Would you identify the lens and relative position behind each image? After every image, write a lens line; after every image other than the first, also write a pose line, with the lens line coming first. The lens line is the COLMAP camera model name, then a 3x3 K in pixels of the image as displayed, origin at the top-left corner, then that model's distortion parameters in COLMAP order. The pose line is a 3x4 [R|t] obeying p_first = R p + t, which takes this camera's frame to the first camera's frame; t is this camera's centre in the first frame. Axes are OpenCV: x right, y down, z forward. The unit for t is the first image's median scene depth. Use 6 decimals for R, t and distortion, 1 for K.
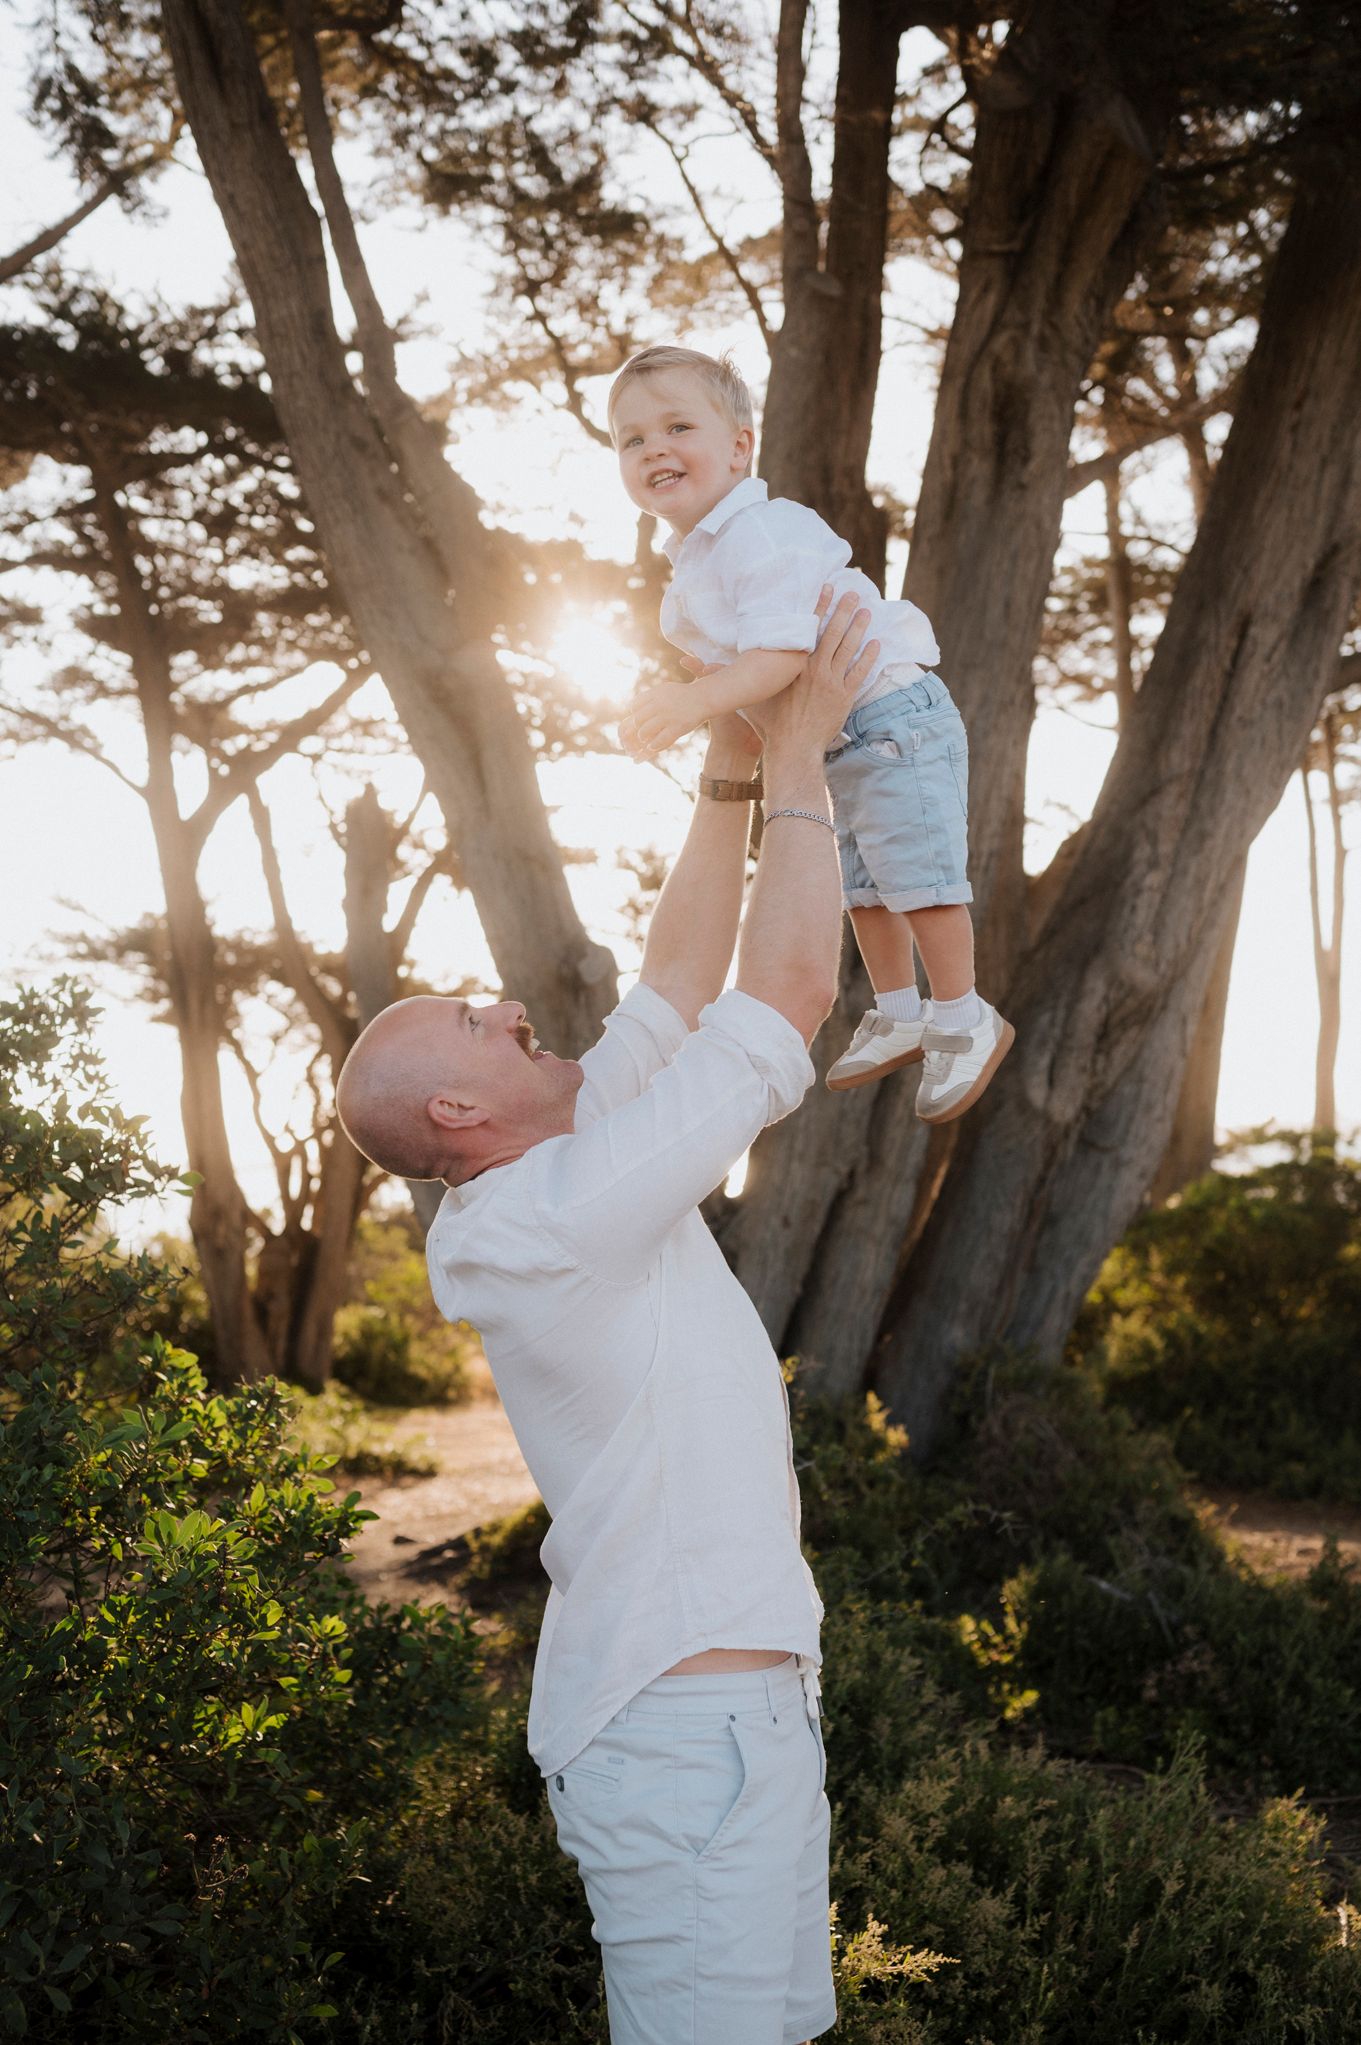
lens RADIAL K [[2034.9, 0, 665.1], [0, 2034.9, 1017.9], [0, 0, 1]] dist [0.012466, 0.001379]
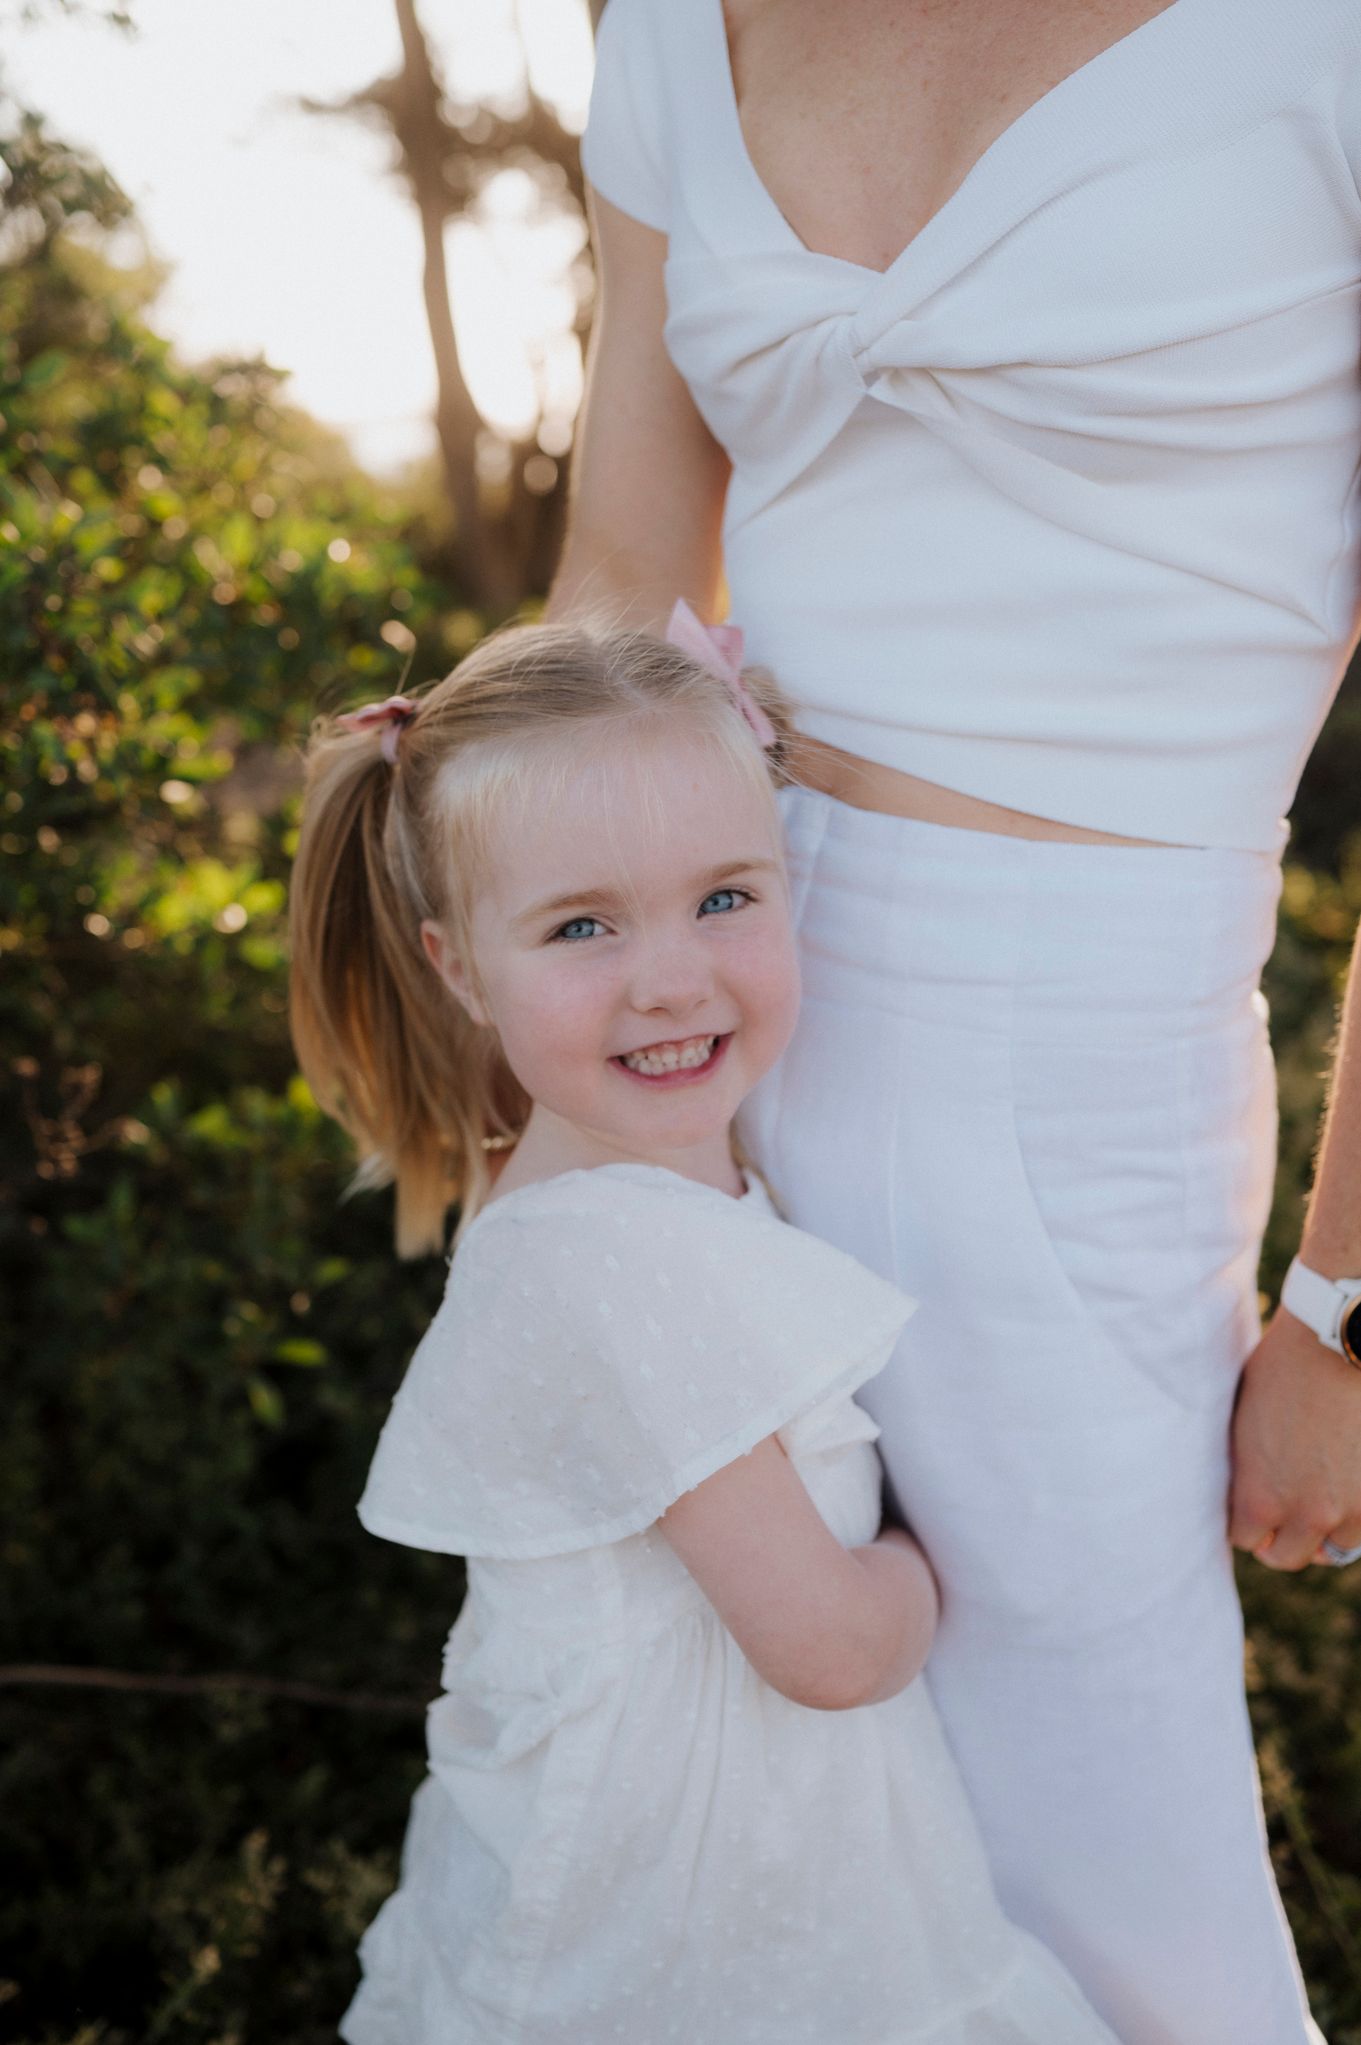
lens RADIAL K [[2016.3, 0, 680.5], [0, 2016.3, 1022.5], [0, 0, 1]] dist [0.003471, 0.006930]
pose [[0.990668, 0.065482, -0.119539, 0.001840], [-0.020230, 0.937961, 0.346149, 0.038650], [0.134790, -0.340501, 0.930533, 0.100930]]
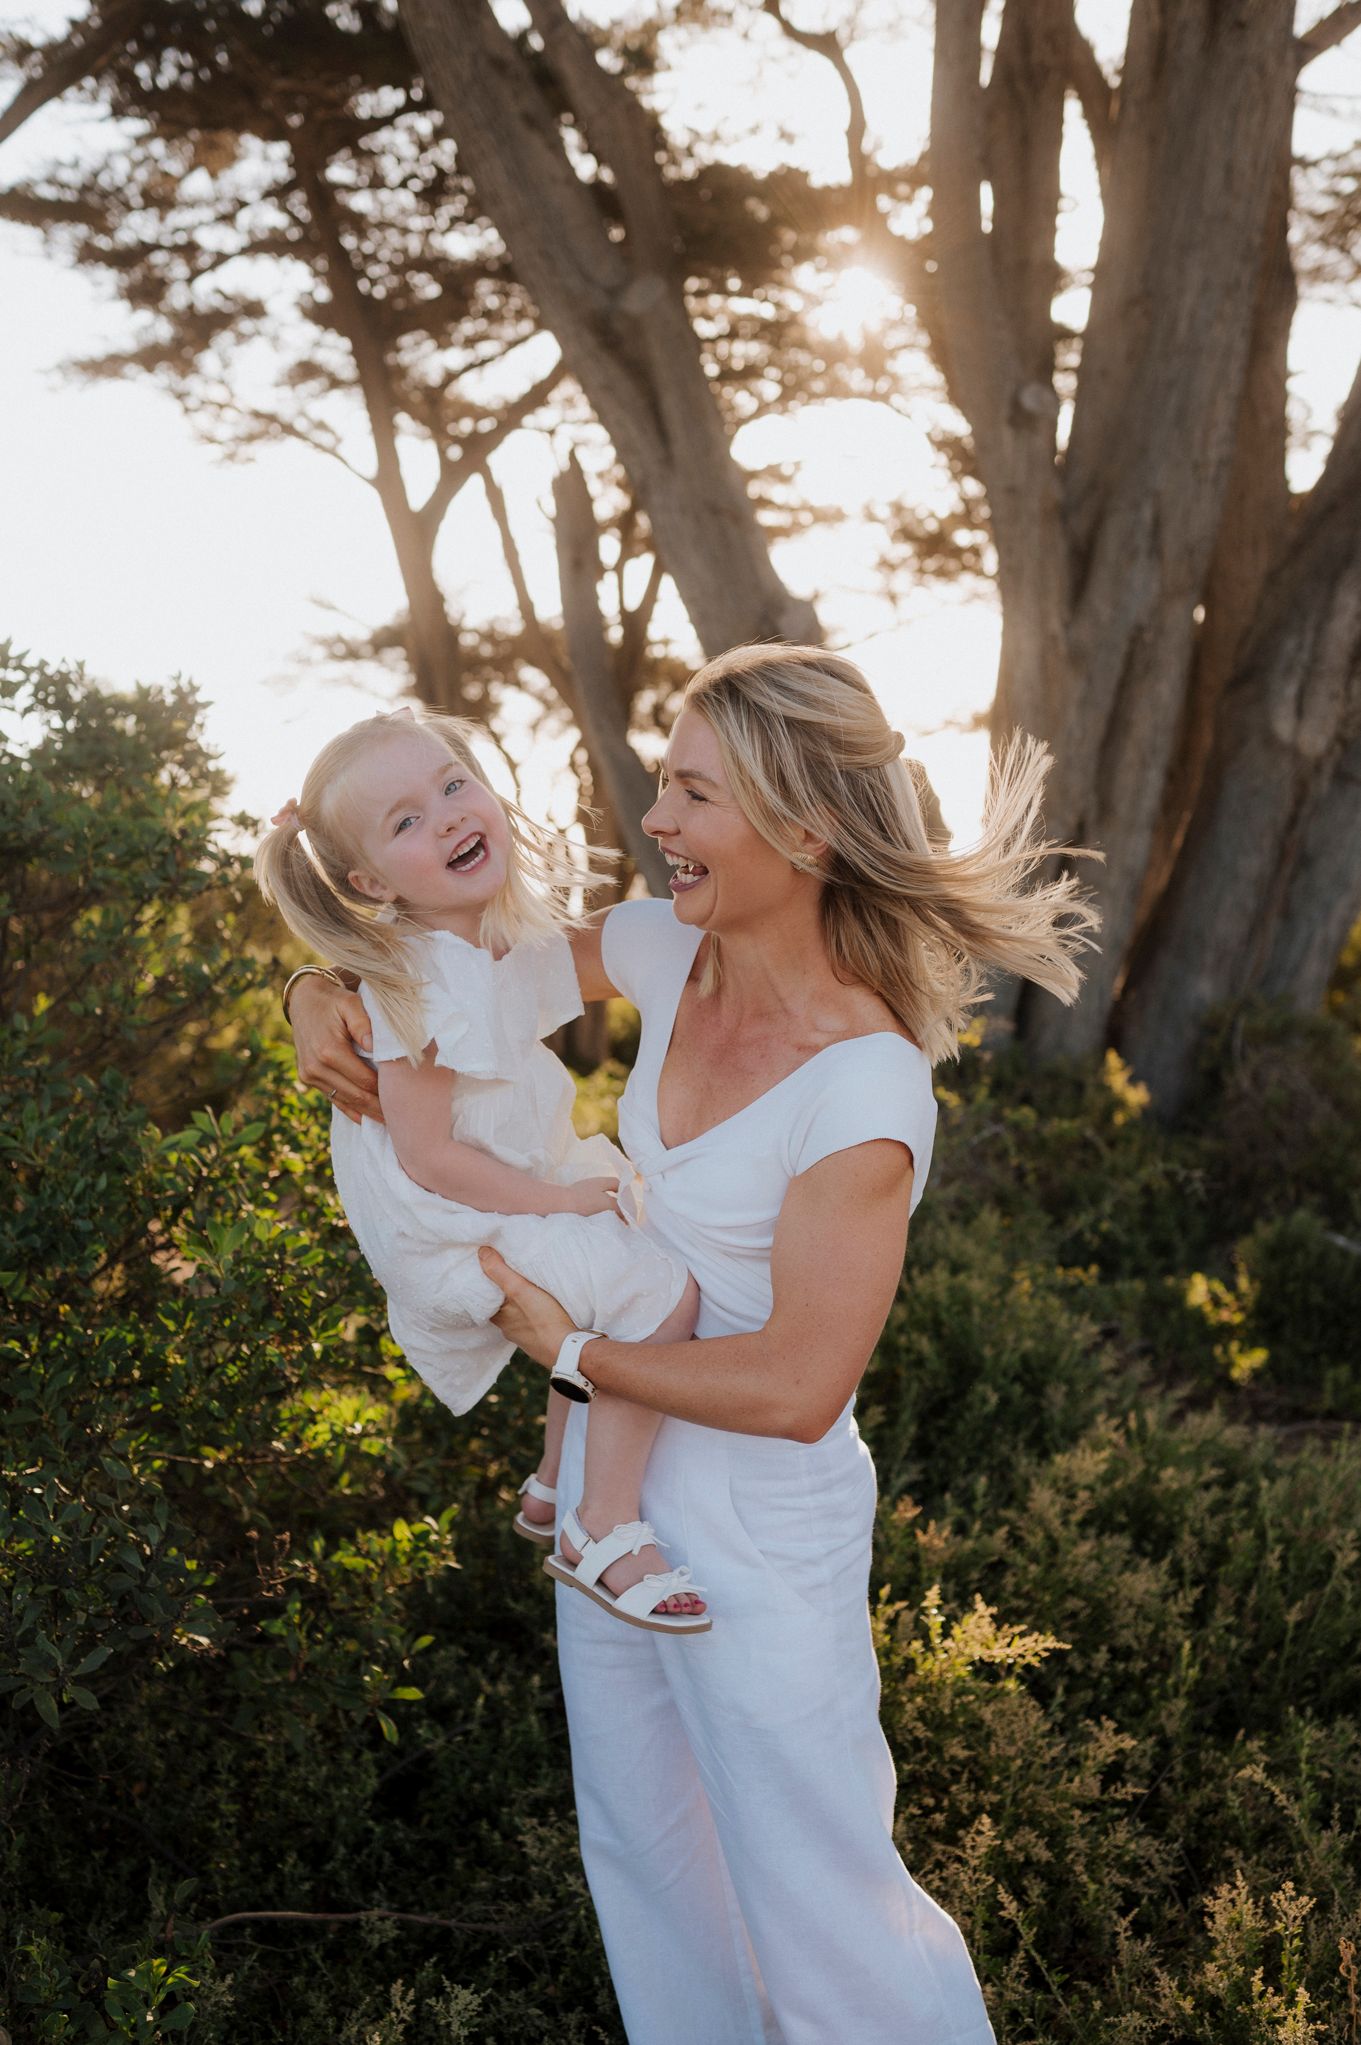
lens RADIAL K [[2024.6, 0, 670.2], [0, 2024.6, 1027.5], [0, 0, 1]] dist [0.008498, -0.006889]
pose [[0.987043, -0.044951, -0.154032, 0.025472], [0.069355, 0.985172, 0.156926, 0.004930], [0.144694, -0.165576, 0.975525, 0.023290]]
